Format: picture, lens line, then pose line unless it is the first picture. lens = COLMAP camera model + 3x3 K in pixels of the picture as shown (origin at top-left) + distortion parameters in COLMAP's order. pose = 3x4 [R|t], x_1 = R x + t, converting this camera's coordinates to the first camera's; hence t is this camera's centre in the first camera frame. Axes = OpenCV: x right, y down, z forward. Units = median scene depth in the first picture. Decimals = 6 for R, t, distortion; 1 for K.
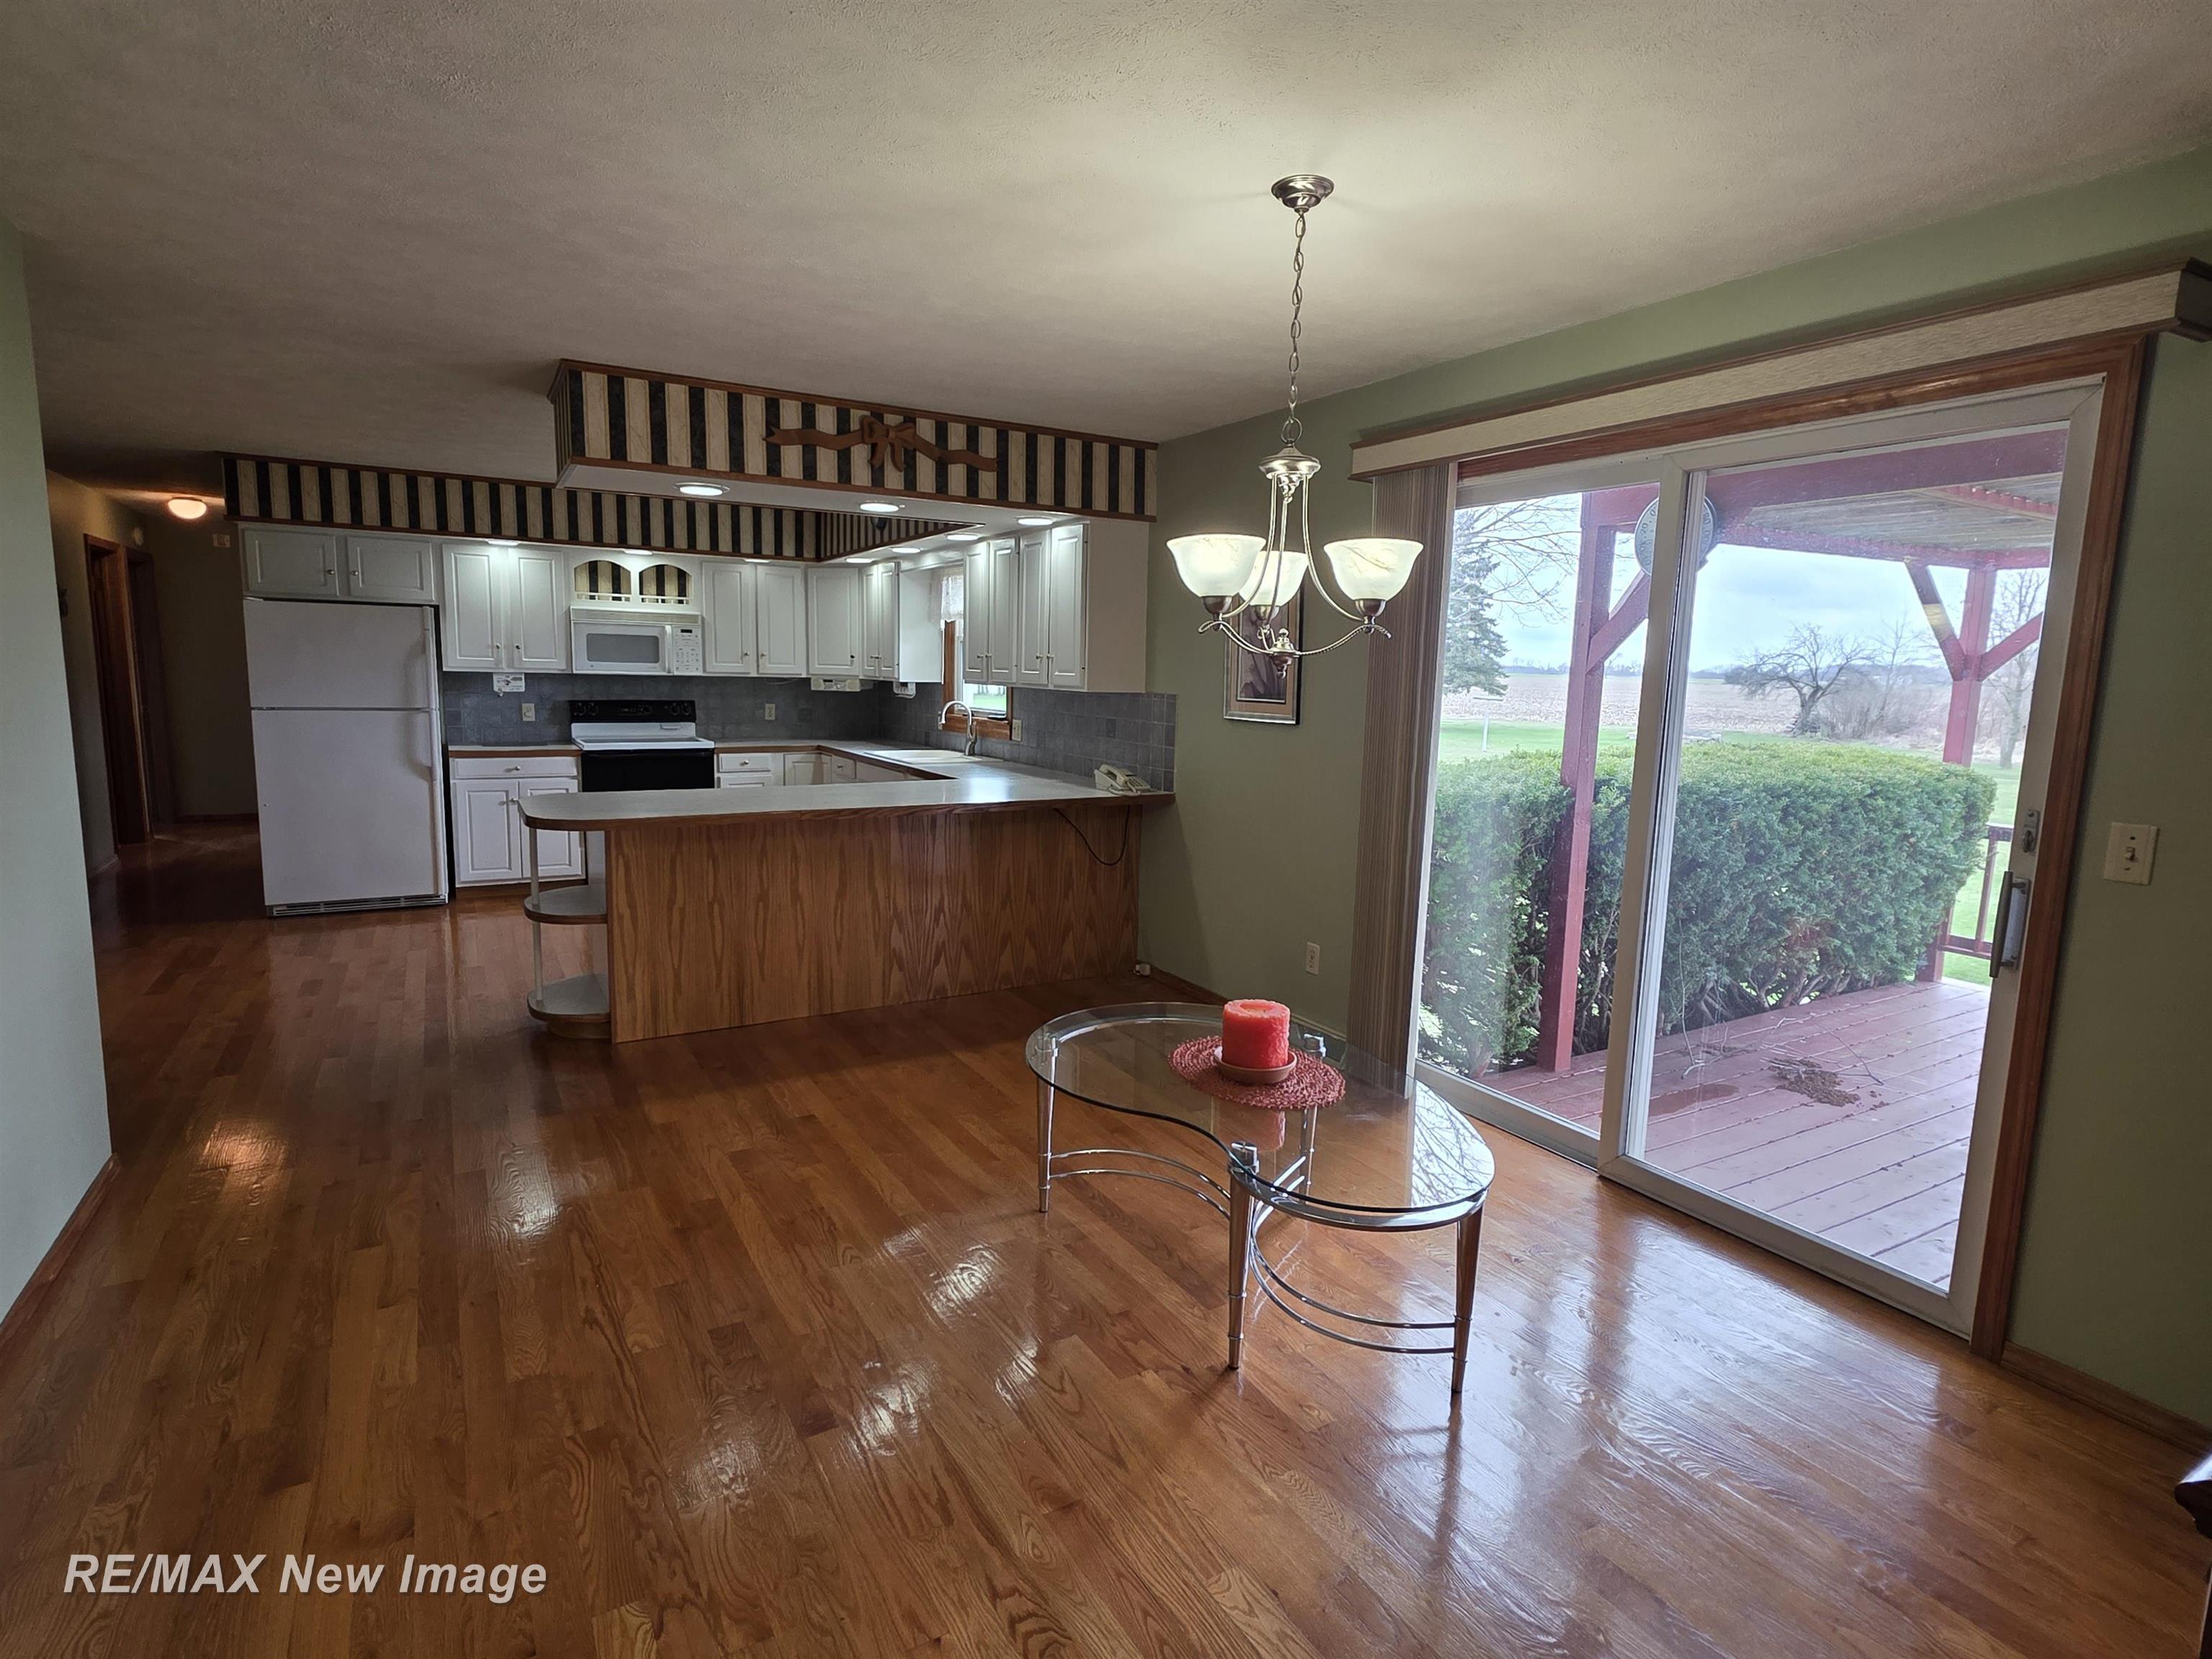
lens RADIAL K [[1136.6, 0, 1097.1], [0, 1136.6, 822.4], [0, 0, 1]] dist [0.006719, -0.002060]
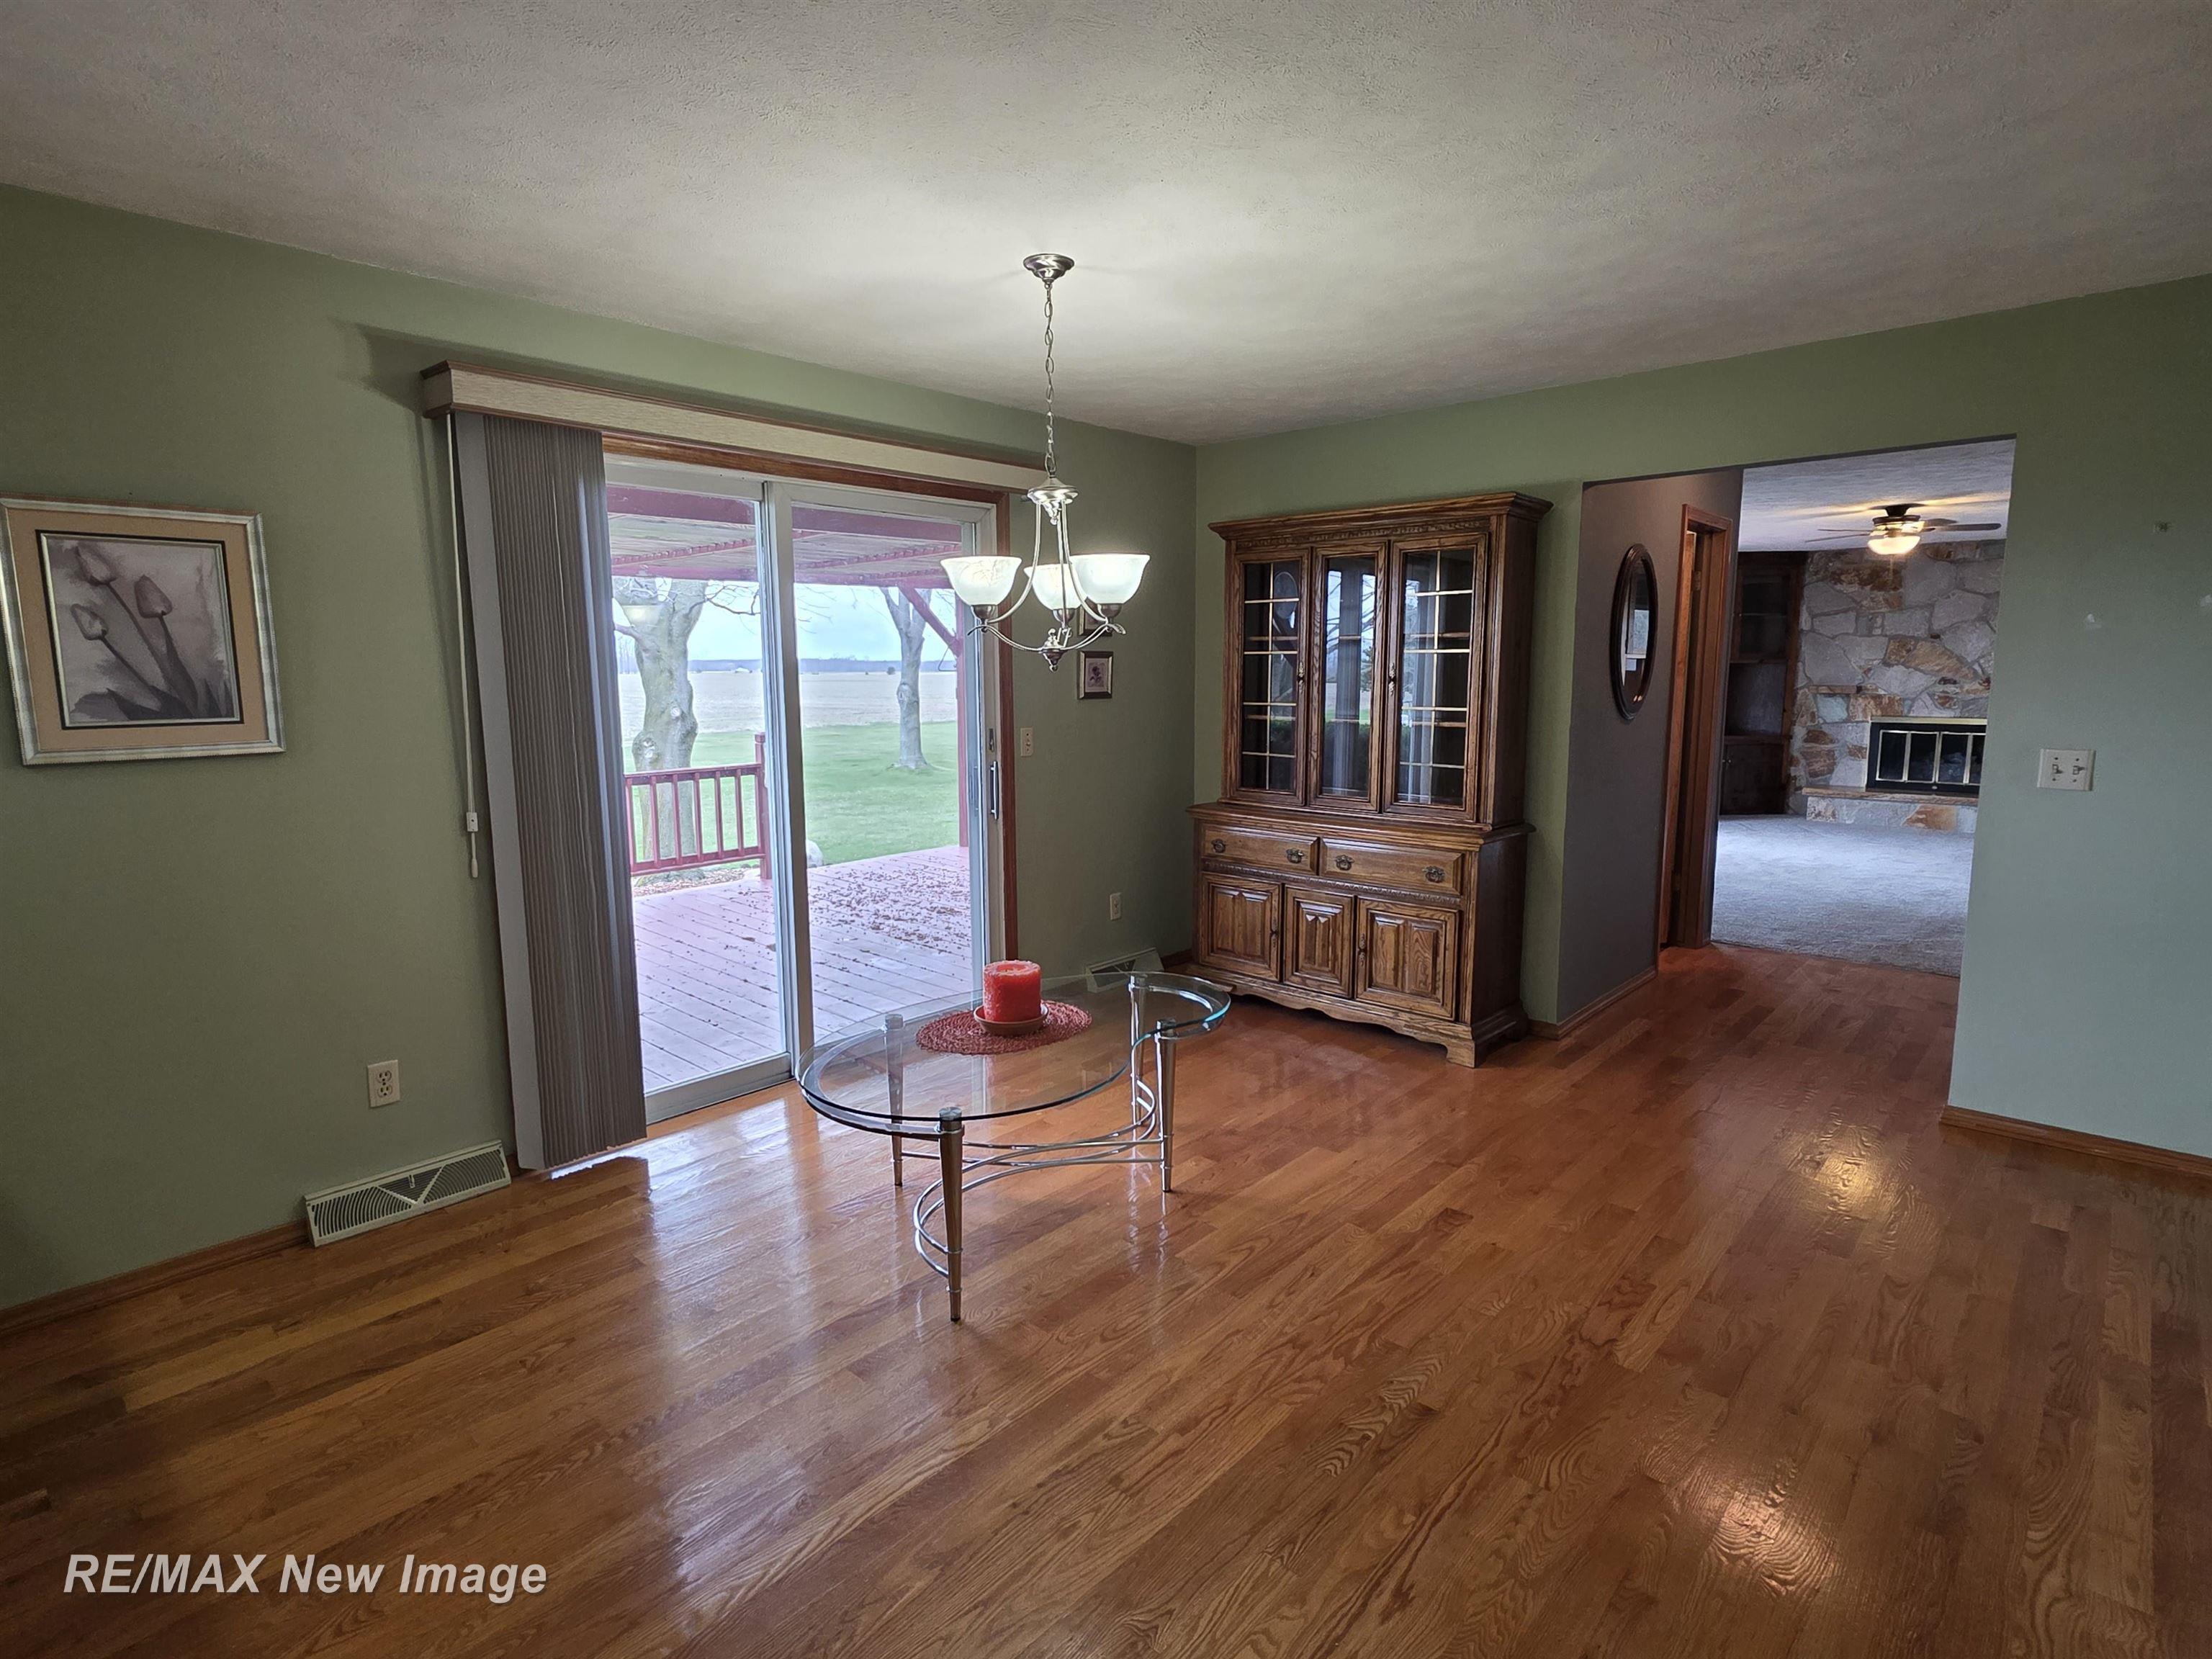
lens RADIAL K [[1136.6, 0, 1111.1], [0, 1136.6, 824.2], [0, 0, 1]] dist [0.006719, -0.002060]
pose [[-0.305979, -0.152151, 0.939801, -0.347141], [0.130175, 0.971189, 0.199615, -0.069014], [-0.943097, 0.183417, -0.277357, 0.451833]]
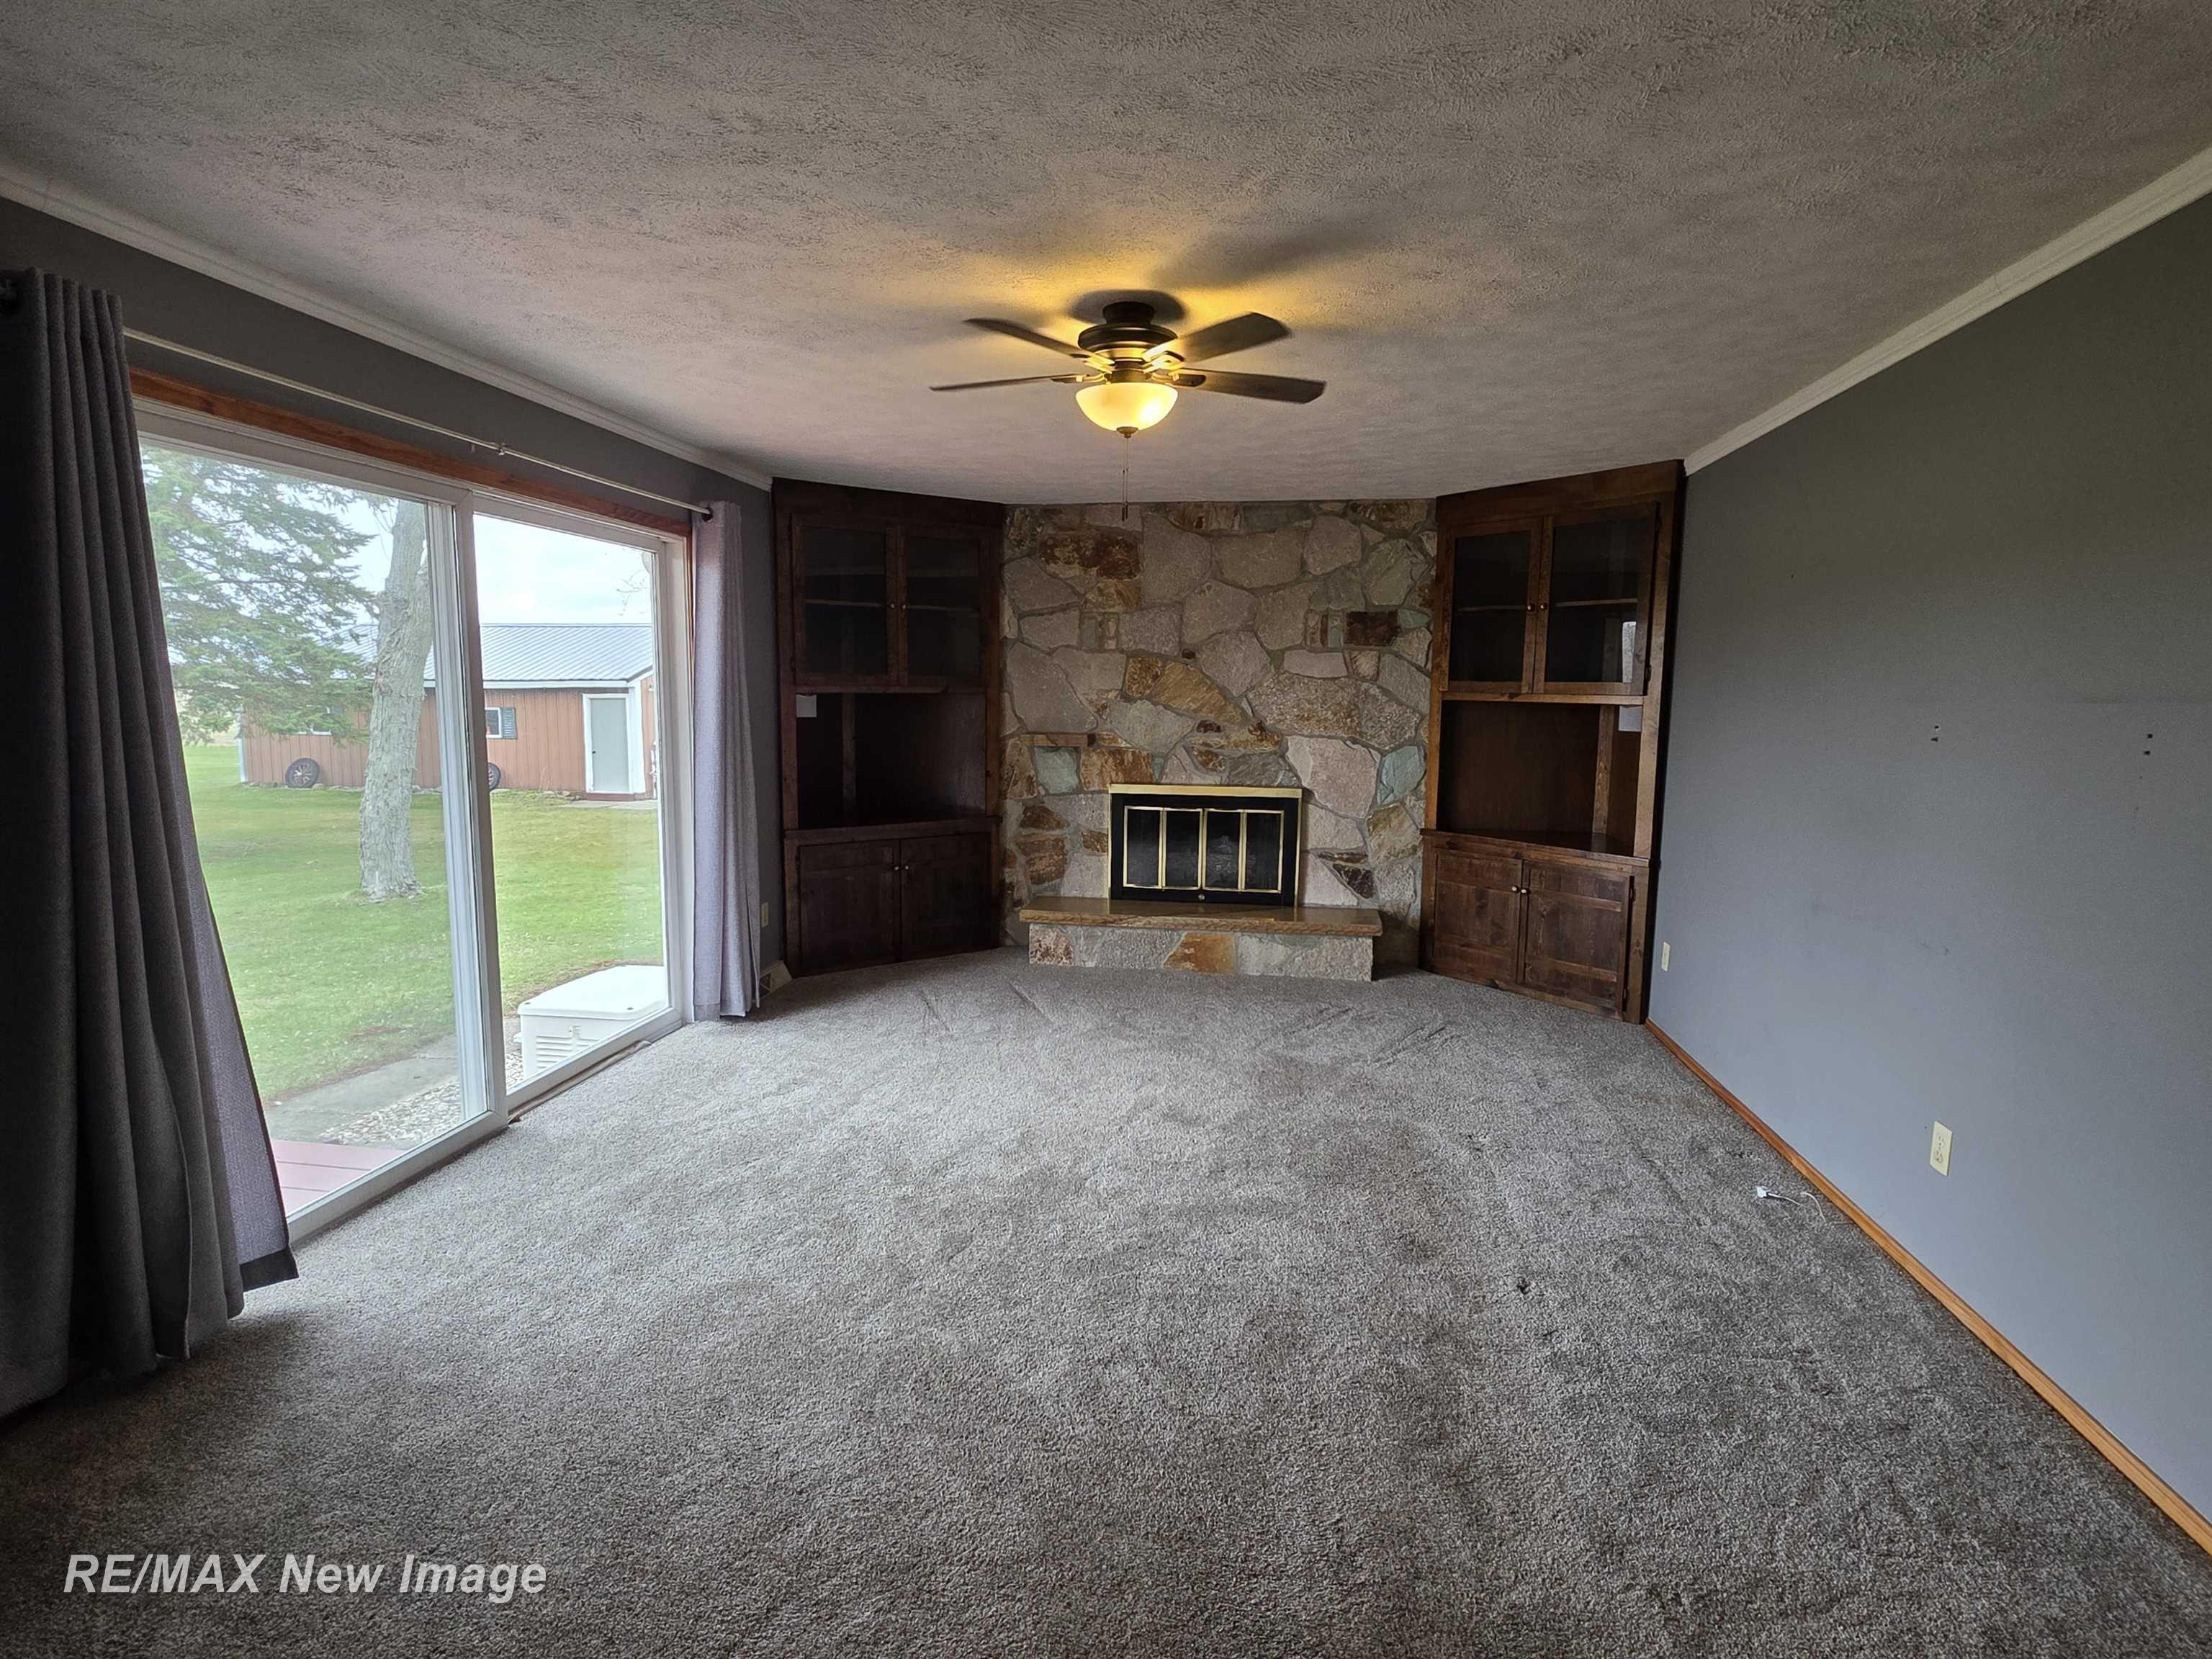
lens RADIAL K [[1136.6, 0, 1115.4], [0, 1136.6, 825.1], [0, 0, 1]] dist [0.006719, -0.002060]
pose [[-0.782725, -0.106575, 0.613175, 0.181344], [0.055747, 0.969263, 0.239627, 0.031007], [-0.619866, 0.221744, -0.752725, -0.203701]]
